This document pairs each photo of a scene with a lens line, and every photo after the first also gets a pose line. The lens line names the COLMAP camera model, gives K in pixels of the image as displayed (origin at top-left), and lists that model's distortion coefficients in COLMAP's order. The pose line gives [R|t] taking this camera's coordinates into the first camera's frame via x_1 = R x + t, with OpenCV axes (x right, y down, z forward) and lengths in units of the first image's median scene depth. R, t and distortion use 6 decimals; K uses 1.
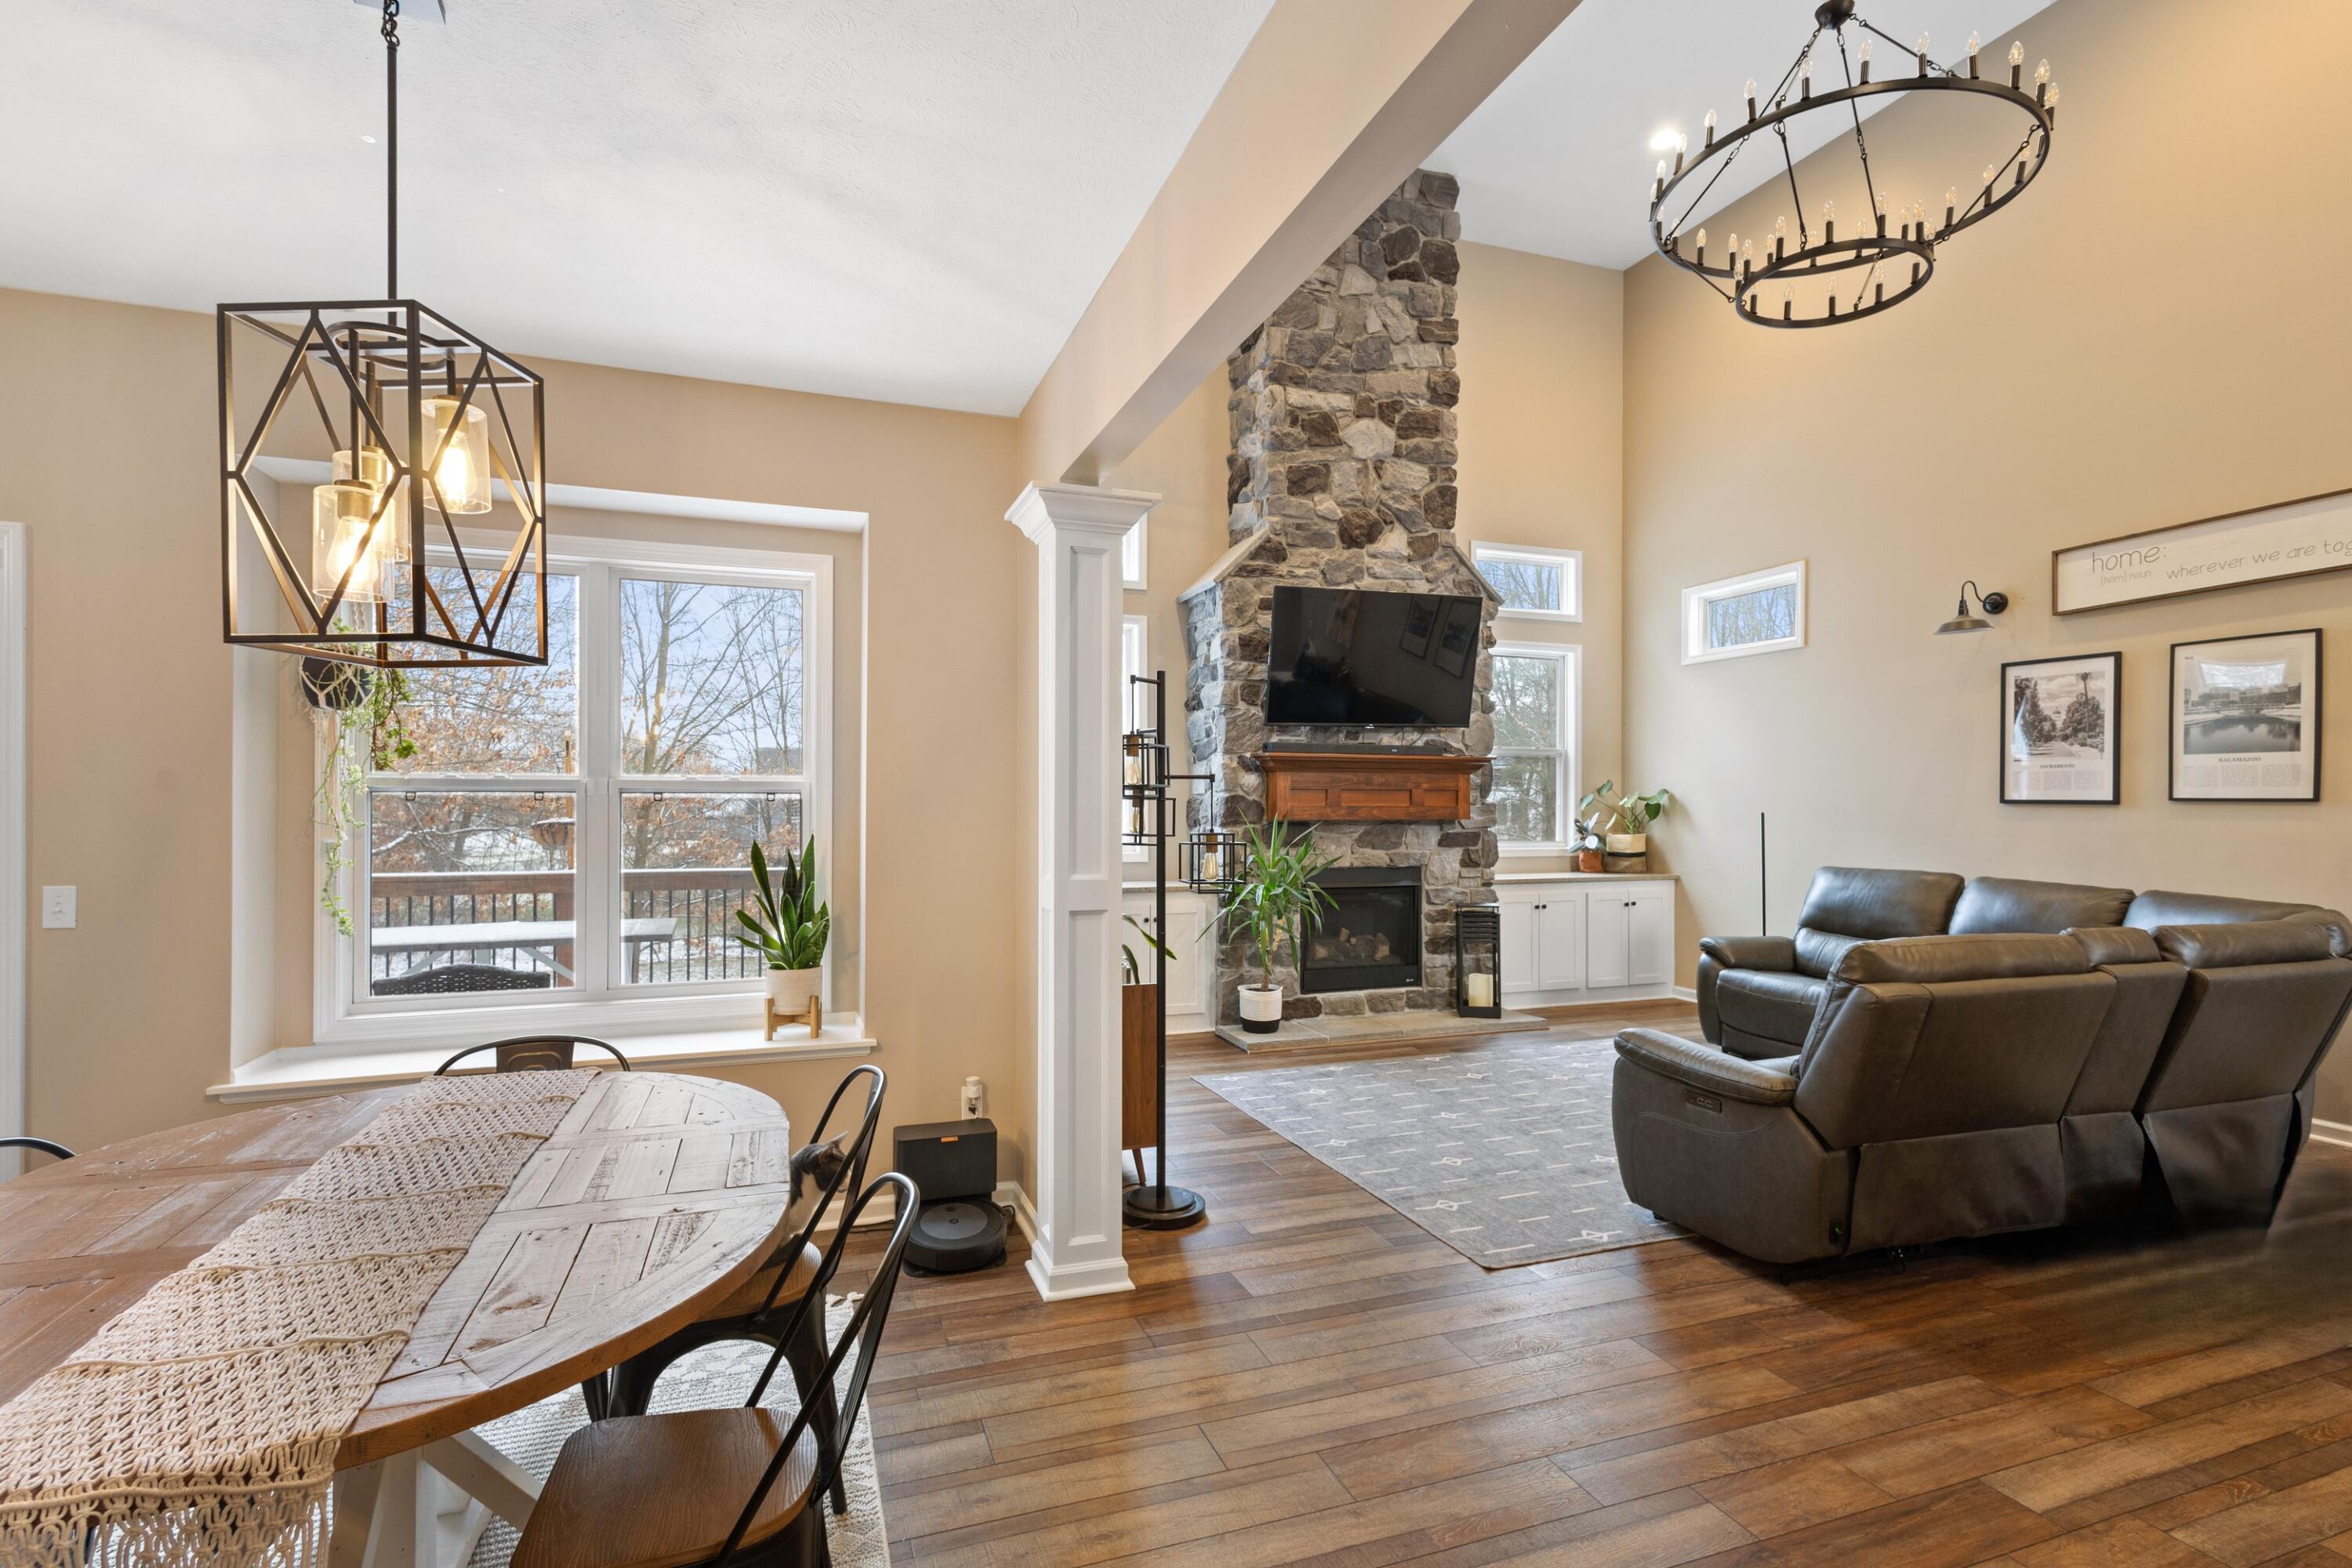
lens RADIAL K [[1091.1, 0, 1173.7], [0, 1091.1, 800.7], [0, 0, 1]] dist [0.011854, -0.004655]
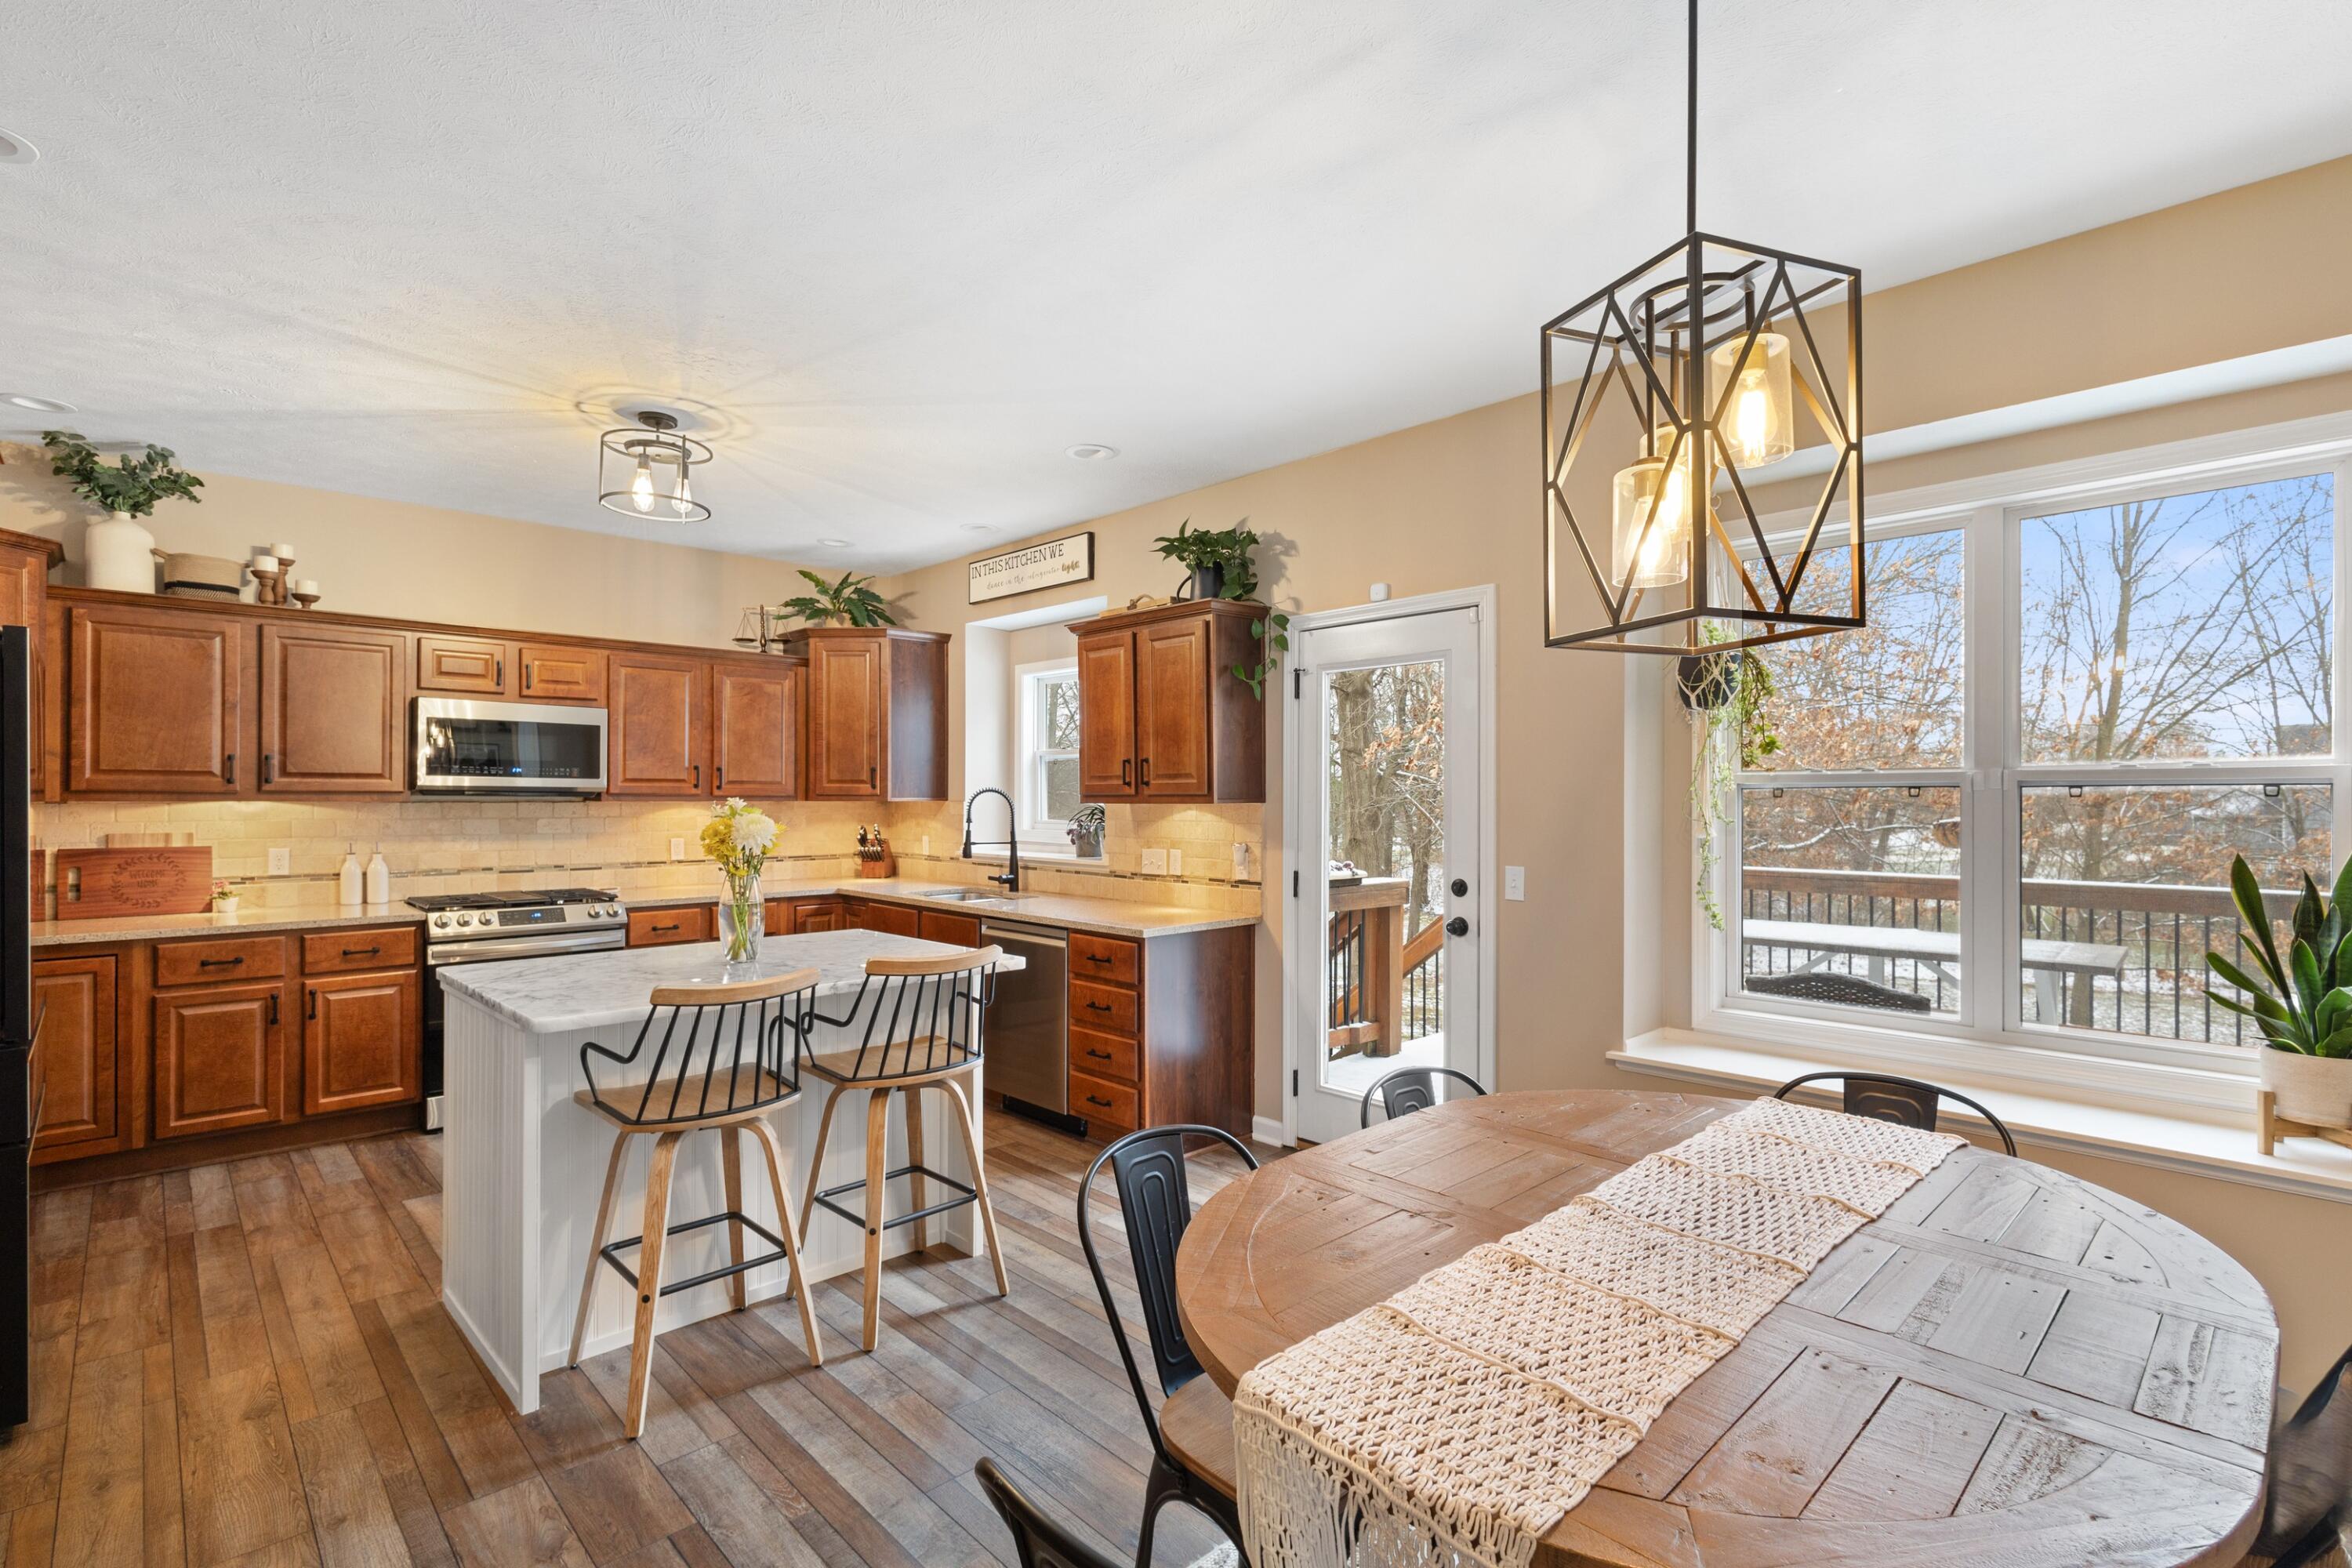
lens RADIAL K [[1091.1, 0, 1166.7], [0, 1091.1, 794.2], [0, 0, 1]] dist [0.011854, -0.004655]
pose [[0.403129, -0.008673, -0.915102, -0.047131], [0.005569, 0.999960, -0.007024, 0.001822], [0.915126, -0.002264, 0.403161, 0.211538]]
